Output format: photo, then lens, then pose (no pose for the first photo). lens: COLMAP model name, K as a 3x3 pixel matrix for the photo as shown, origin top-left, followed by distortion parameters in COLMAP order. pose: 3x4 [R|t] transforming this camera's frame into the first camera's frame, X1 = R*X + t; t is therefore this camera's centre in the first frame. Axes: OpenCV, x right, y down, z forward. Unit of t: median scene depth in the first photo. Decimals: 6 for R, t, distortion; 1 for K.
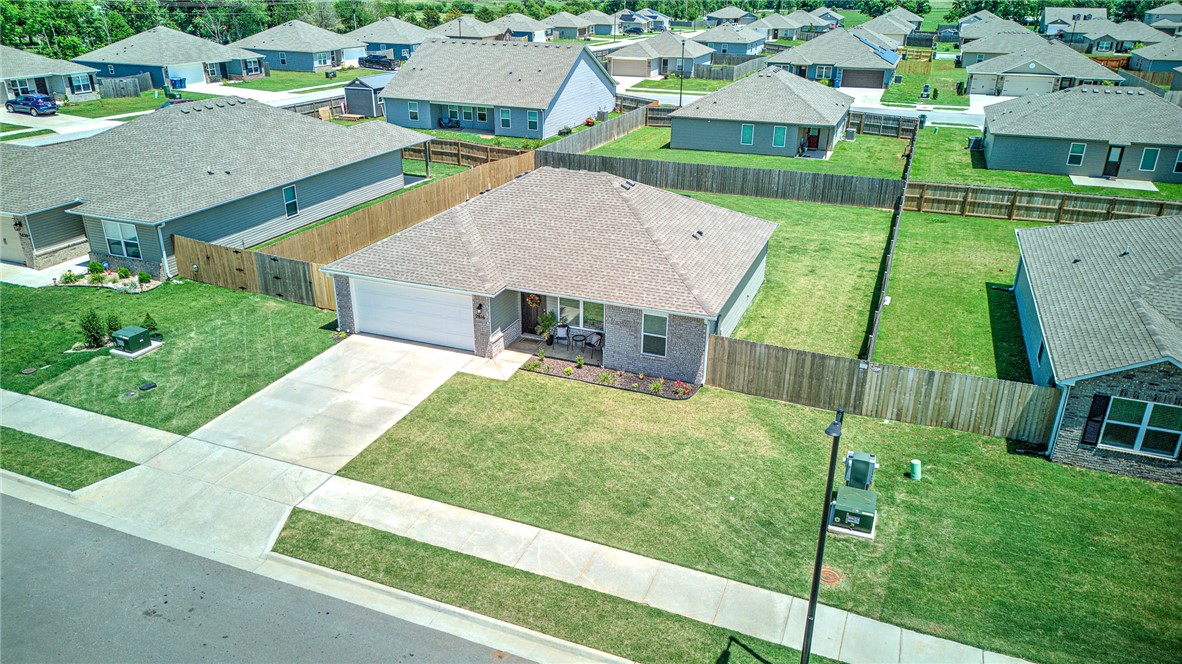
lens RADIAL K [[829.8, 0, 591.0], [0, 829.8, 332.0], [0, 0, 1]] dist [0.083755, -0.085190]
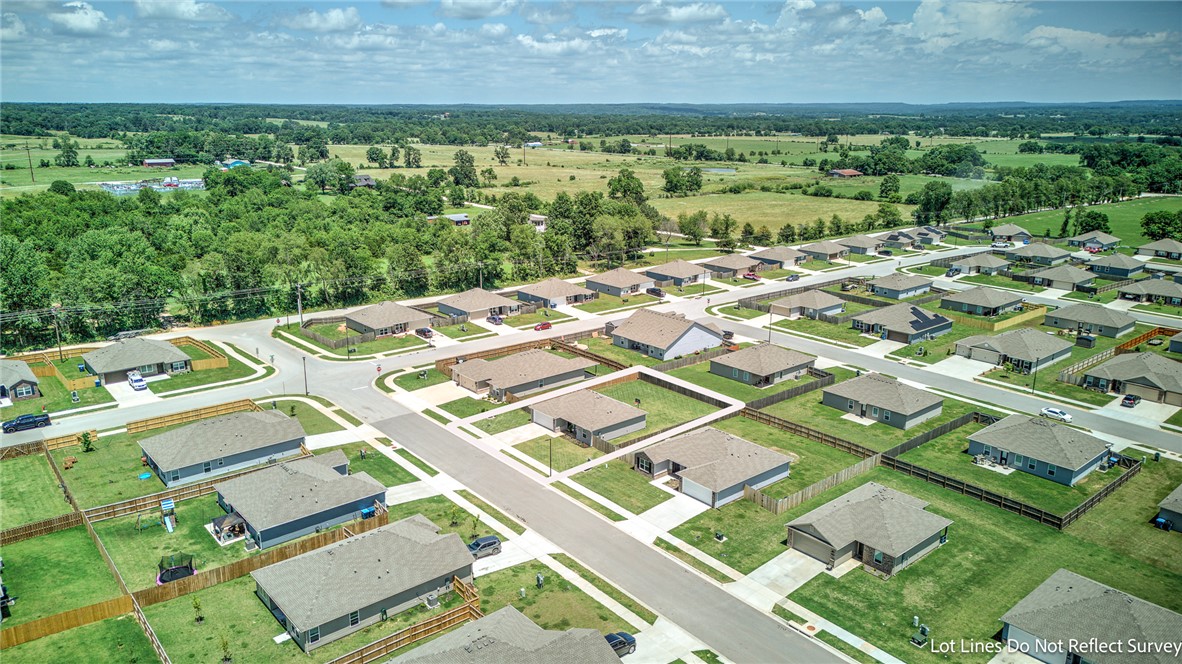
lens RADIAL K [[829.8, 0, 591.0], [0, 829.8, 332.0], [0, 0, 1]] dist [0.083755, -0.085190]
pose [[0.880859, 0.118802, -0.458229, 2.003768], [-0.183037, 0.978184, -0.098247, -0.093040], [0.436560, 0.170415, 0.883388, -2.895045]]
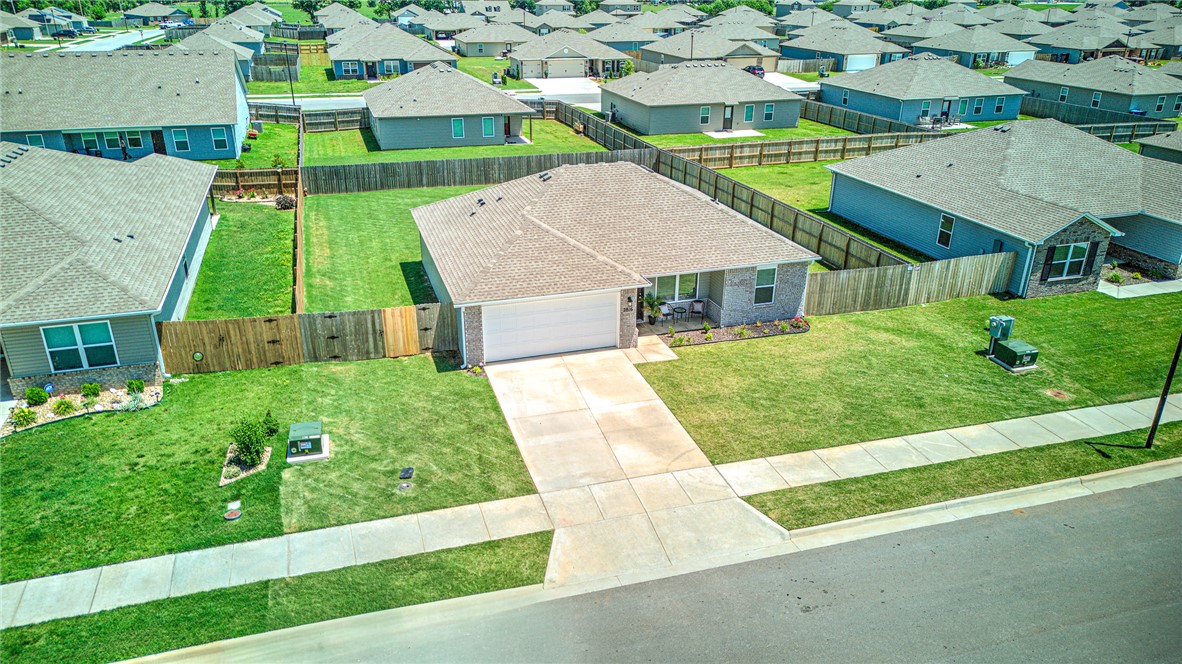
lens RADIAL K [[829.8, 0, 591.0], [0, 829.8, 332.0], [0, 0, 1]] dist [0.083755, -0.085190]
pose [[0.777240, -0.251712, 0.576662, -0.773467], [0.248128, 0.964838, 0.086717, -0.092444], [-0.578213, 0.075686, 0.812368, 0.185569]]
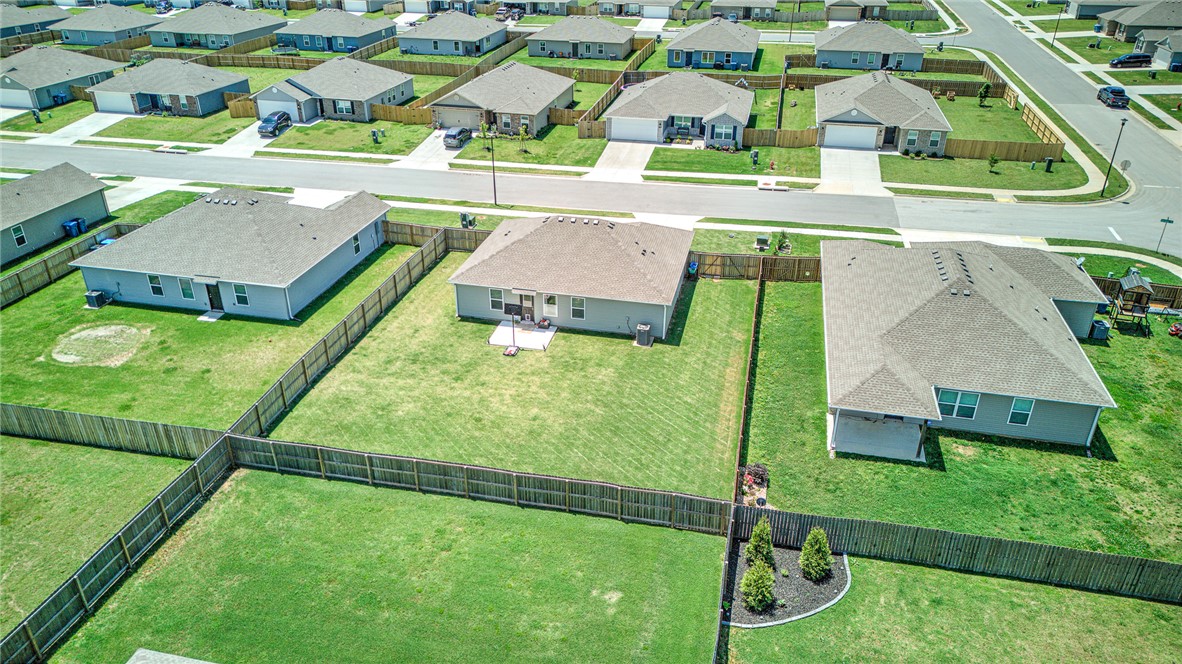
lens RADIAL K [[829.8, 0, 591.0], [0, 829.8, 332.0], [0, 0, 1]] dist [0.083755, -0.085190]
pose [[-0.988907, 0.057576, -0.136921, 0.226122], [-0.070170, 0.631375, 0.772297, -1.527960], [0.130914, 0.773338, -0.620331, 2.519434]]
